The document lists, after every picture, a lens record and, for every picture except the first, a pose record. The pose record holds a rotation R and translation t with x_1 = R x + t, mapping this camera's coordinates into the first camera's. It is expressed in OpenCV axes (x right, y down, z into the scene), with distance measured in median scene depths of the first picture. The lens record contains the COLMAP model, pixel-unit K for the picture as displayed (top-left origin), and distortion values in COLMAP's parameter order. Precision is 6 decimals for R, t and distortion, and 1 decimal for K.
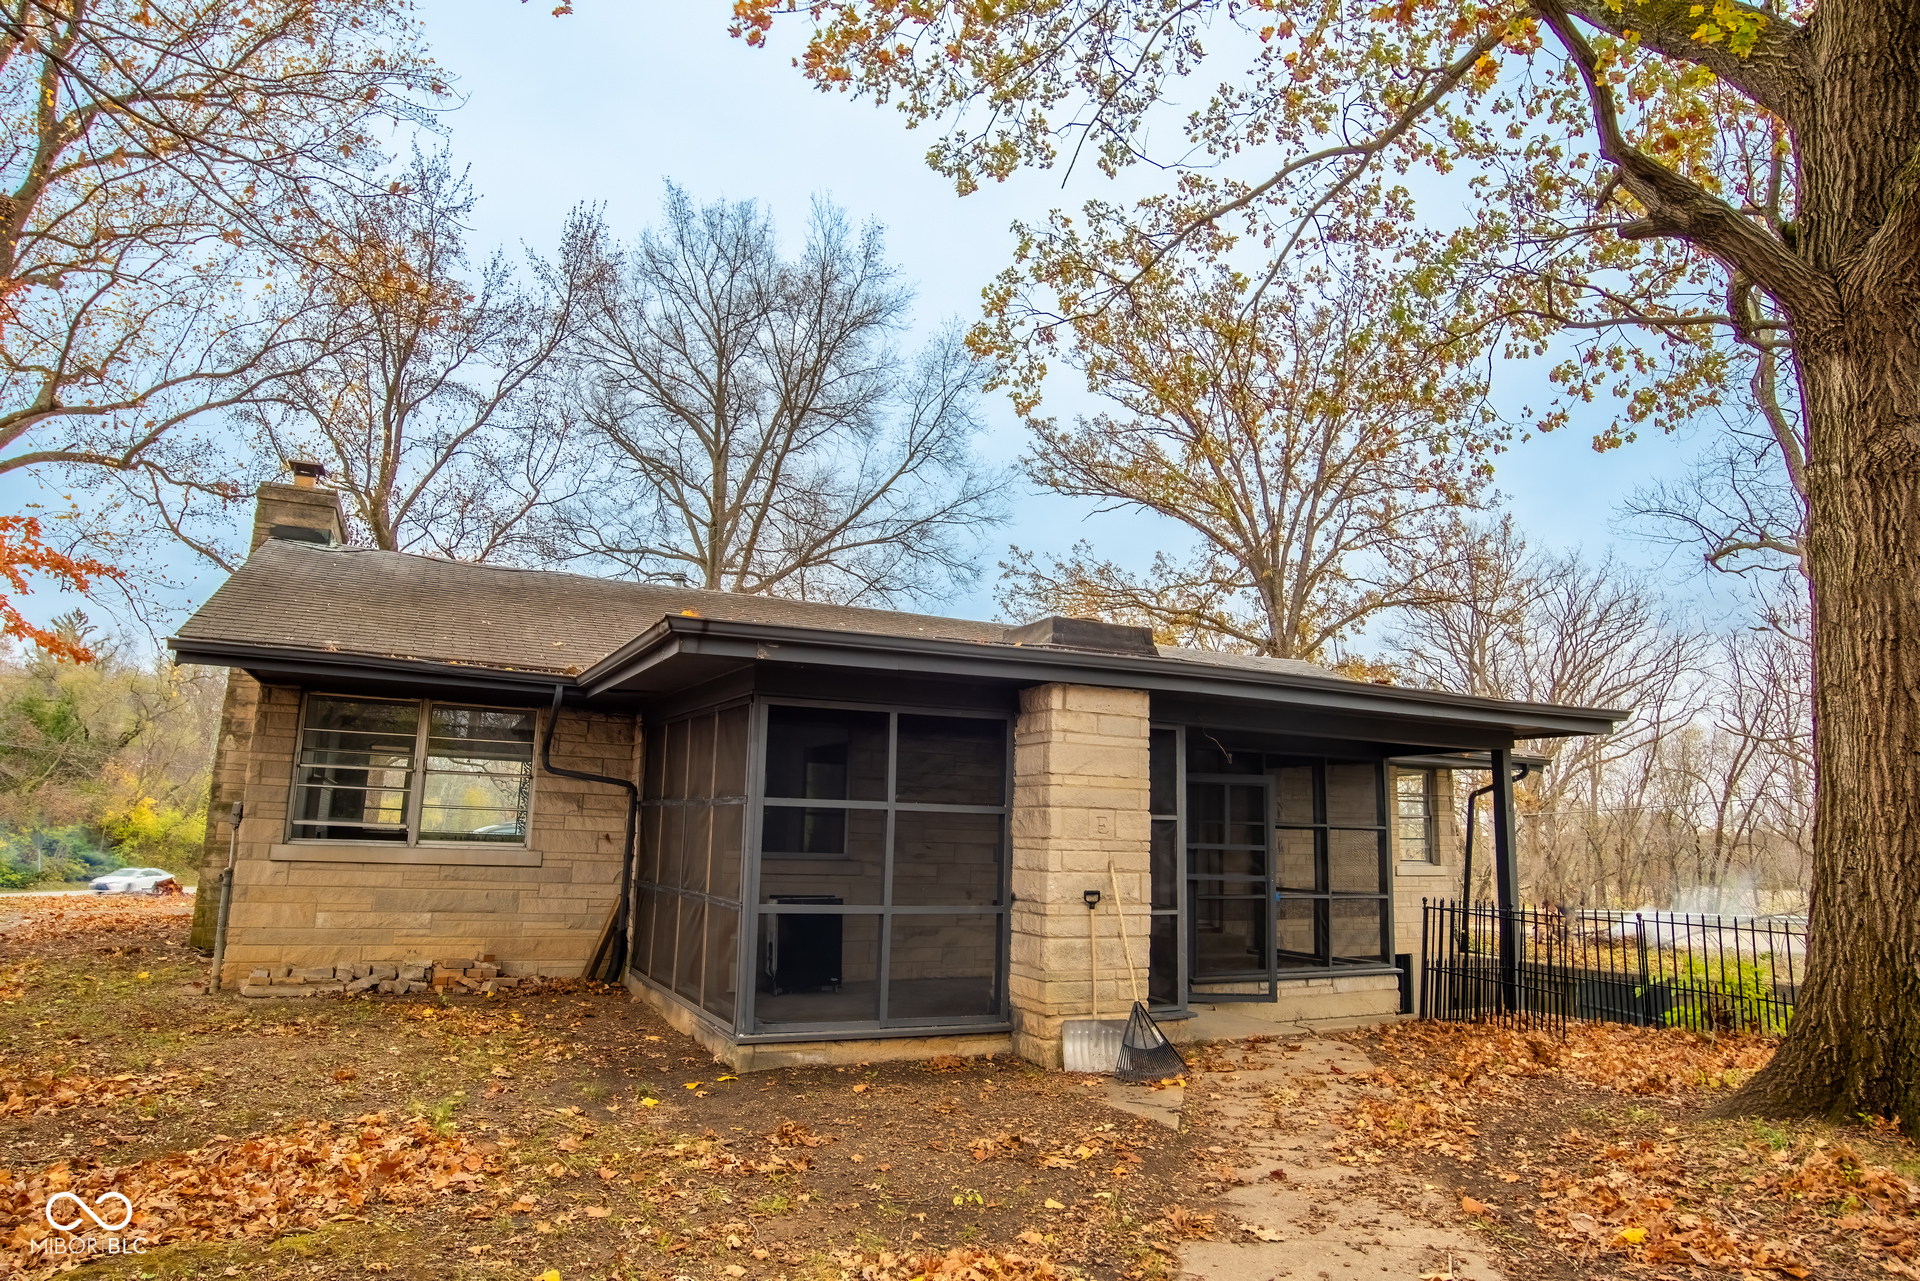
lens RADIAL K [[1029.4, 0, 926.7], [0, 1029.4, 635.0], [0, 0, 1]] dist [-0.071050, 0.031949]
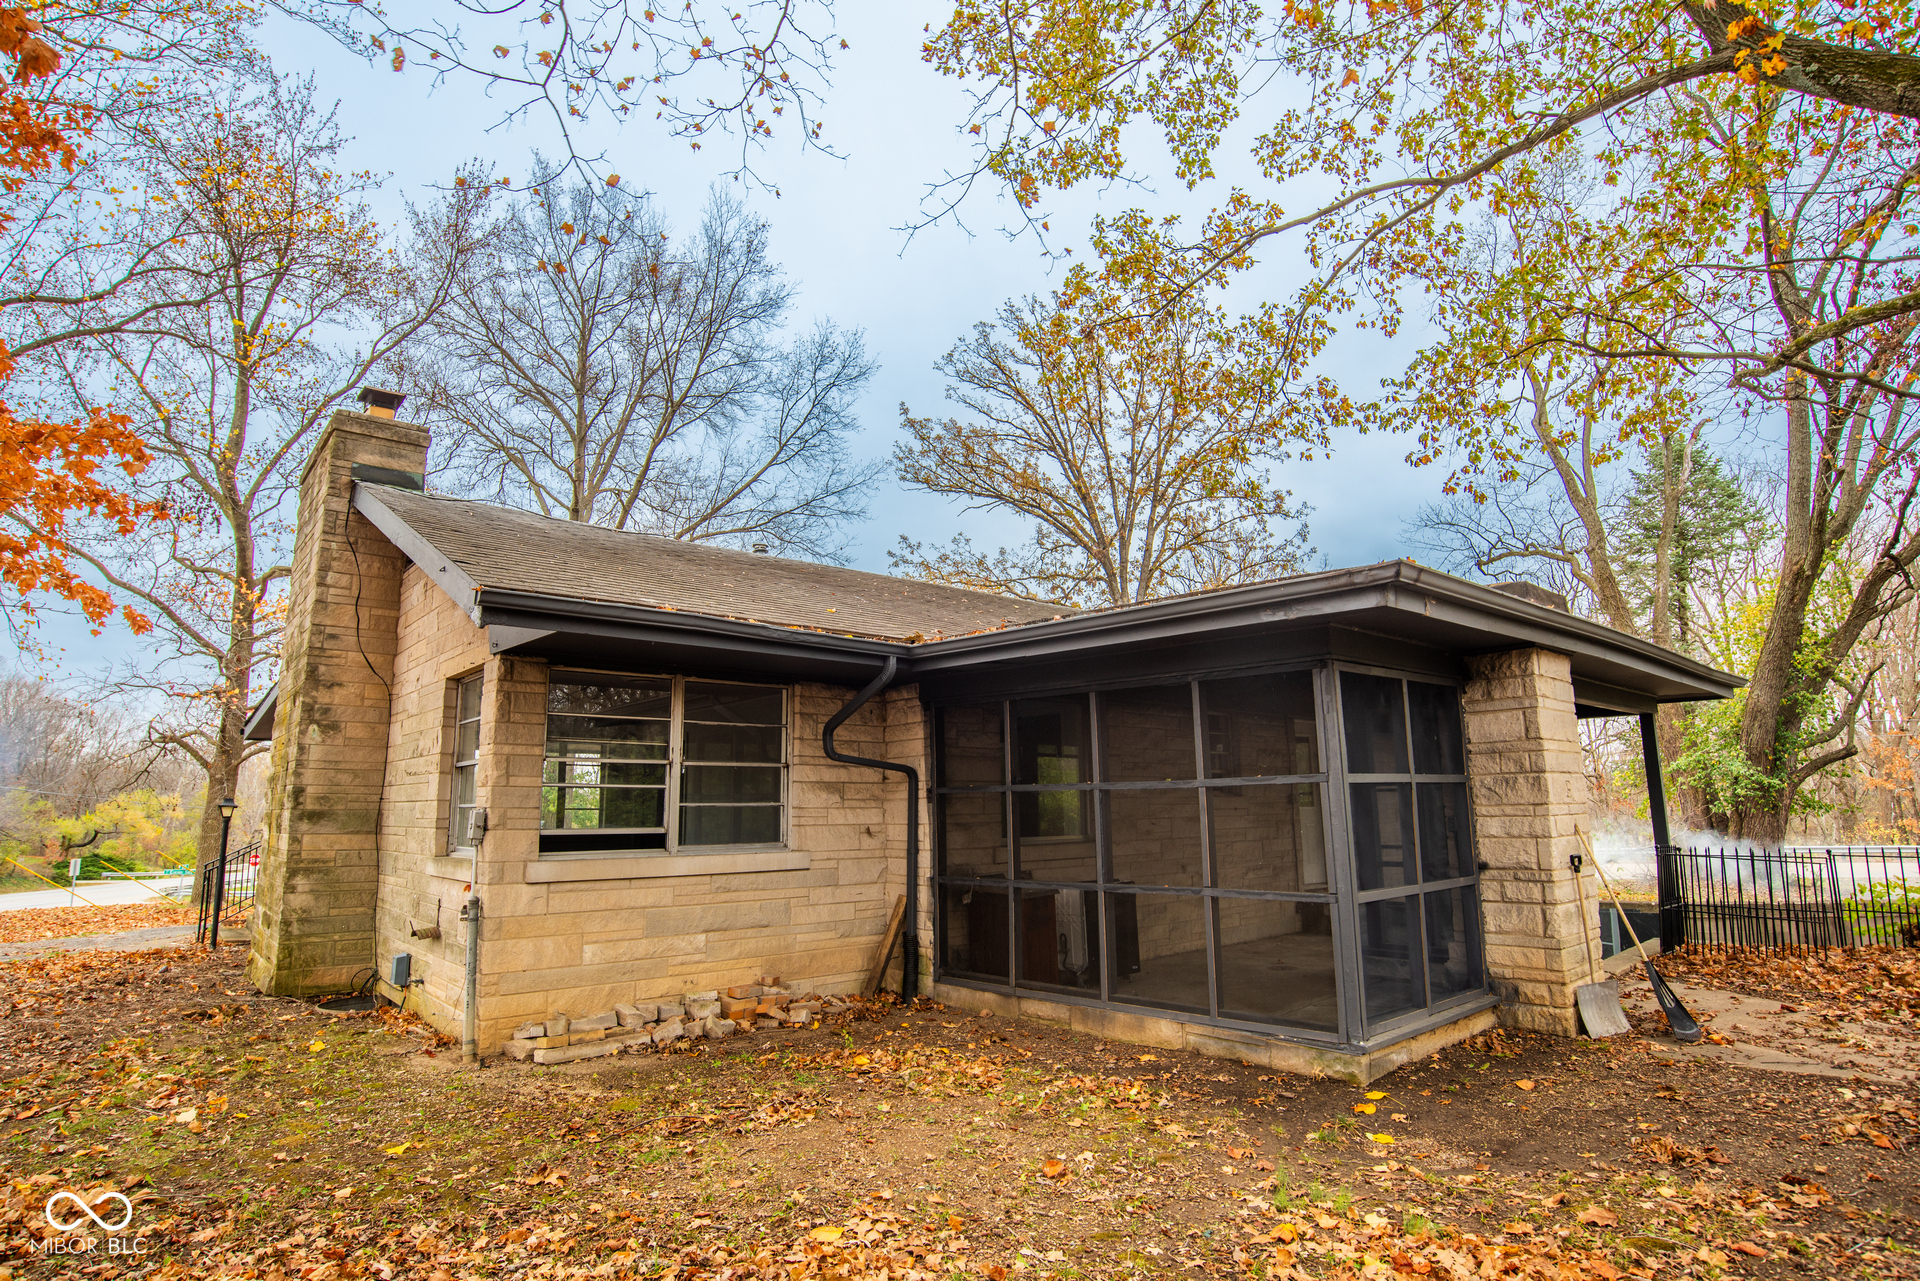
lens RADIAL K [[942.2, 0, 957.5], [0, 942.2, 615.2], [0, 0, 1]] dist [-0.057886, 0.023154]
pose [[0.965713, 0.011291, 0.259365, -0.345372], [-0.008589, 0.999896, -0.011550, 0.015538], [-0.259468, 0.008926, 0.965710, 0.145249]]
